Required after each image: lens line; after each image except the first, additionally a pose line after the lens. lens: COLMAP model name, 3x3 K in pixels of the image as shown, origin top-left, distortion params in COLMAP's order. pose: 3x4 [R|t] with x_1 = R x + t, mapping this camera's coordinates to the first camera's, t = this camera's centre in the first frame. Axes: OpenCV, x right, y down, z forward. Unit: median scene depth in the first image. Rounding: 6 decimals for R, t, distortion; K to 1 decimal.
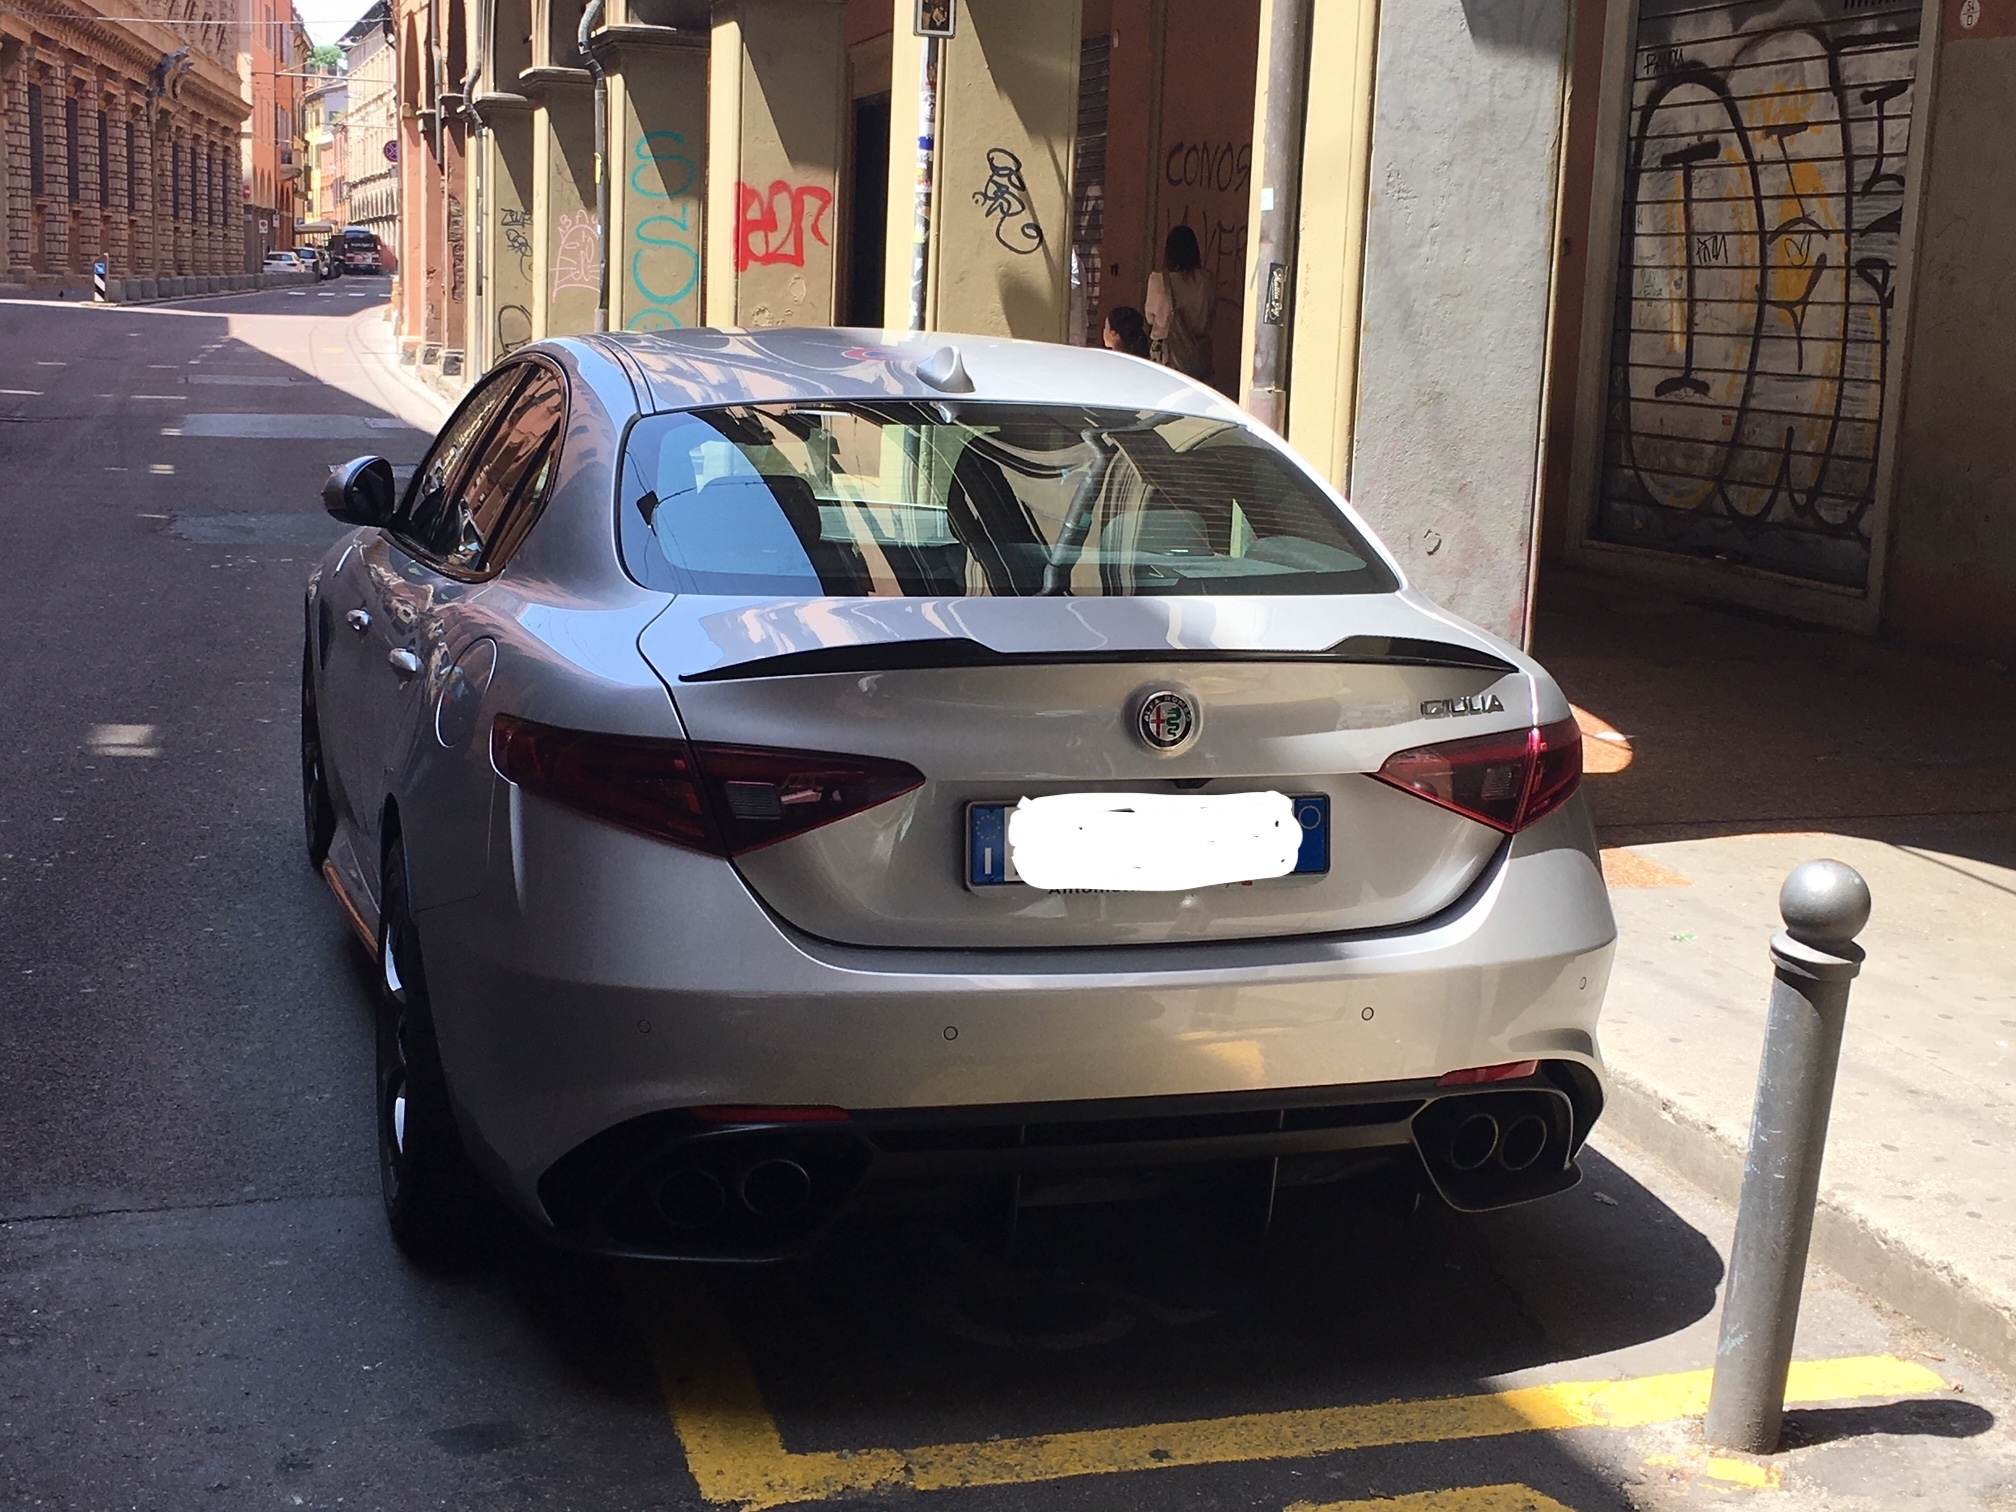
lens RADIAL K [[2768.0, 0, 1009.4], [0, 2768.0, 761.2], [0, 0, 1]] dist [0.027674, 0.000000]
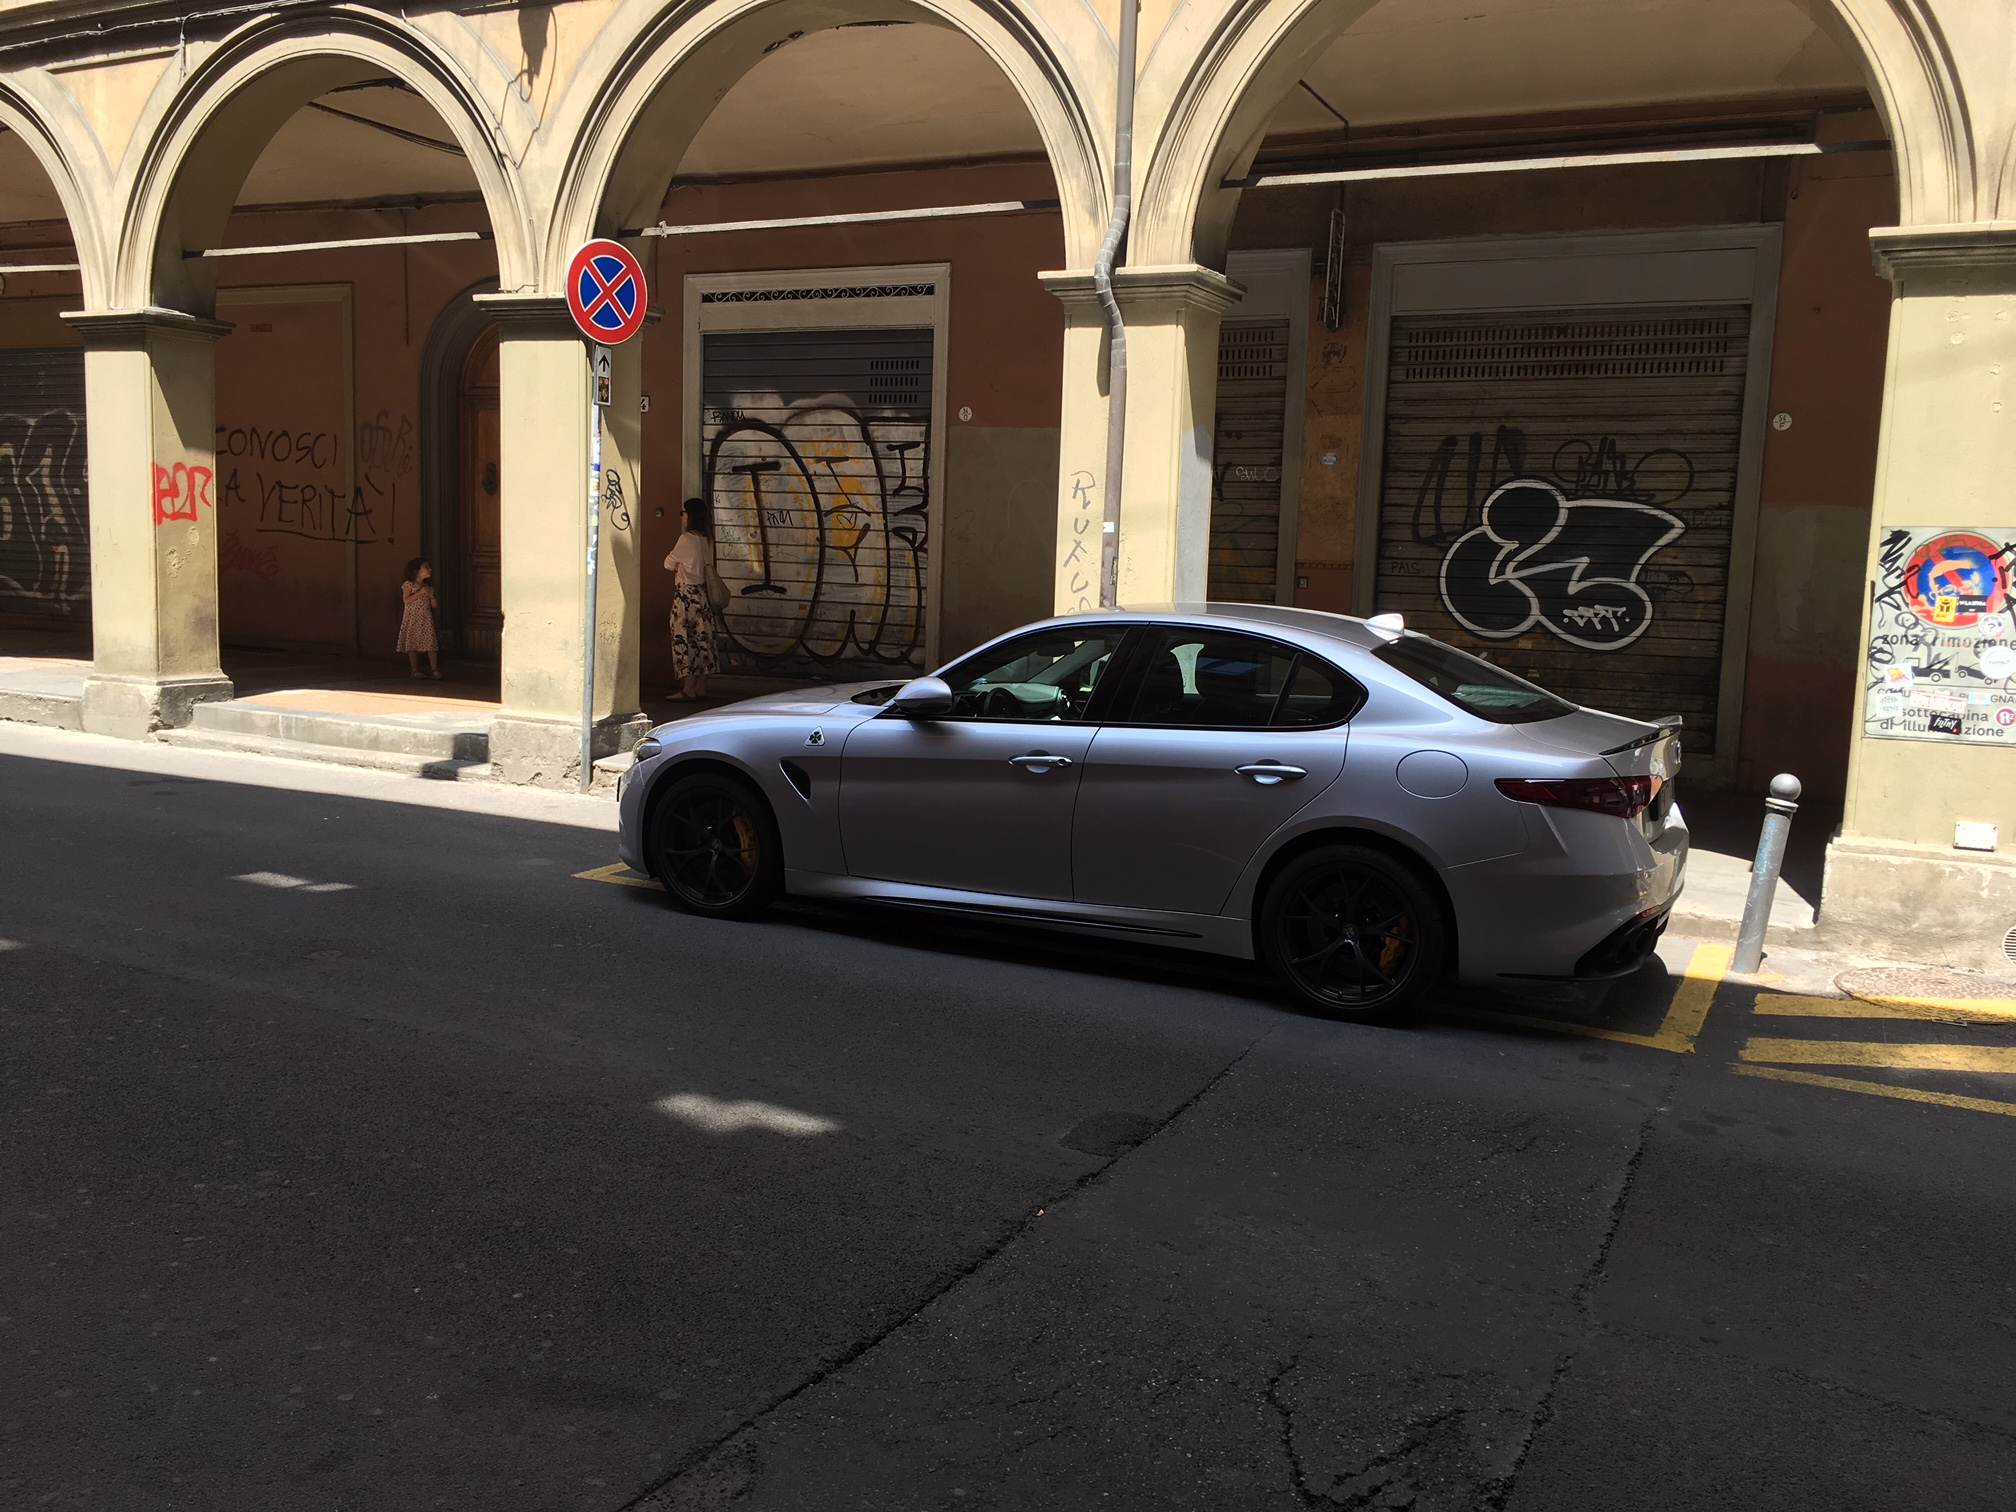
lens RADIAL K [[1711.5, 0, 1007.3], [0, 1711.5, 760.2], [0, 0, 1]] dist [0.016911, 0.009209]
pose [[0.663749, -0.105117, 0.740532, -0.552504], [0.112506, 0.992842, 0.040092, -0.050238], [-0.739446, 0.056703, 0.670824, 0.106495]]
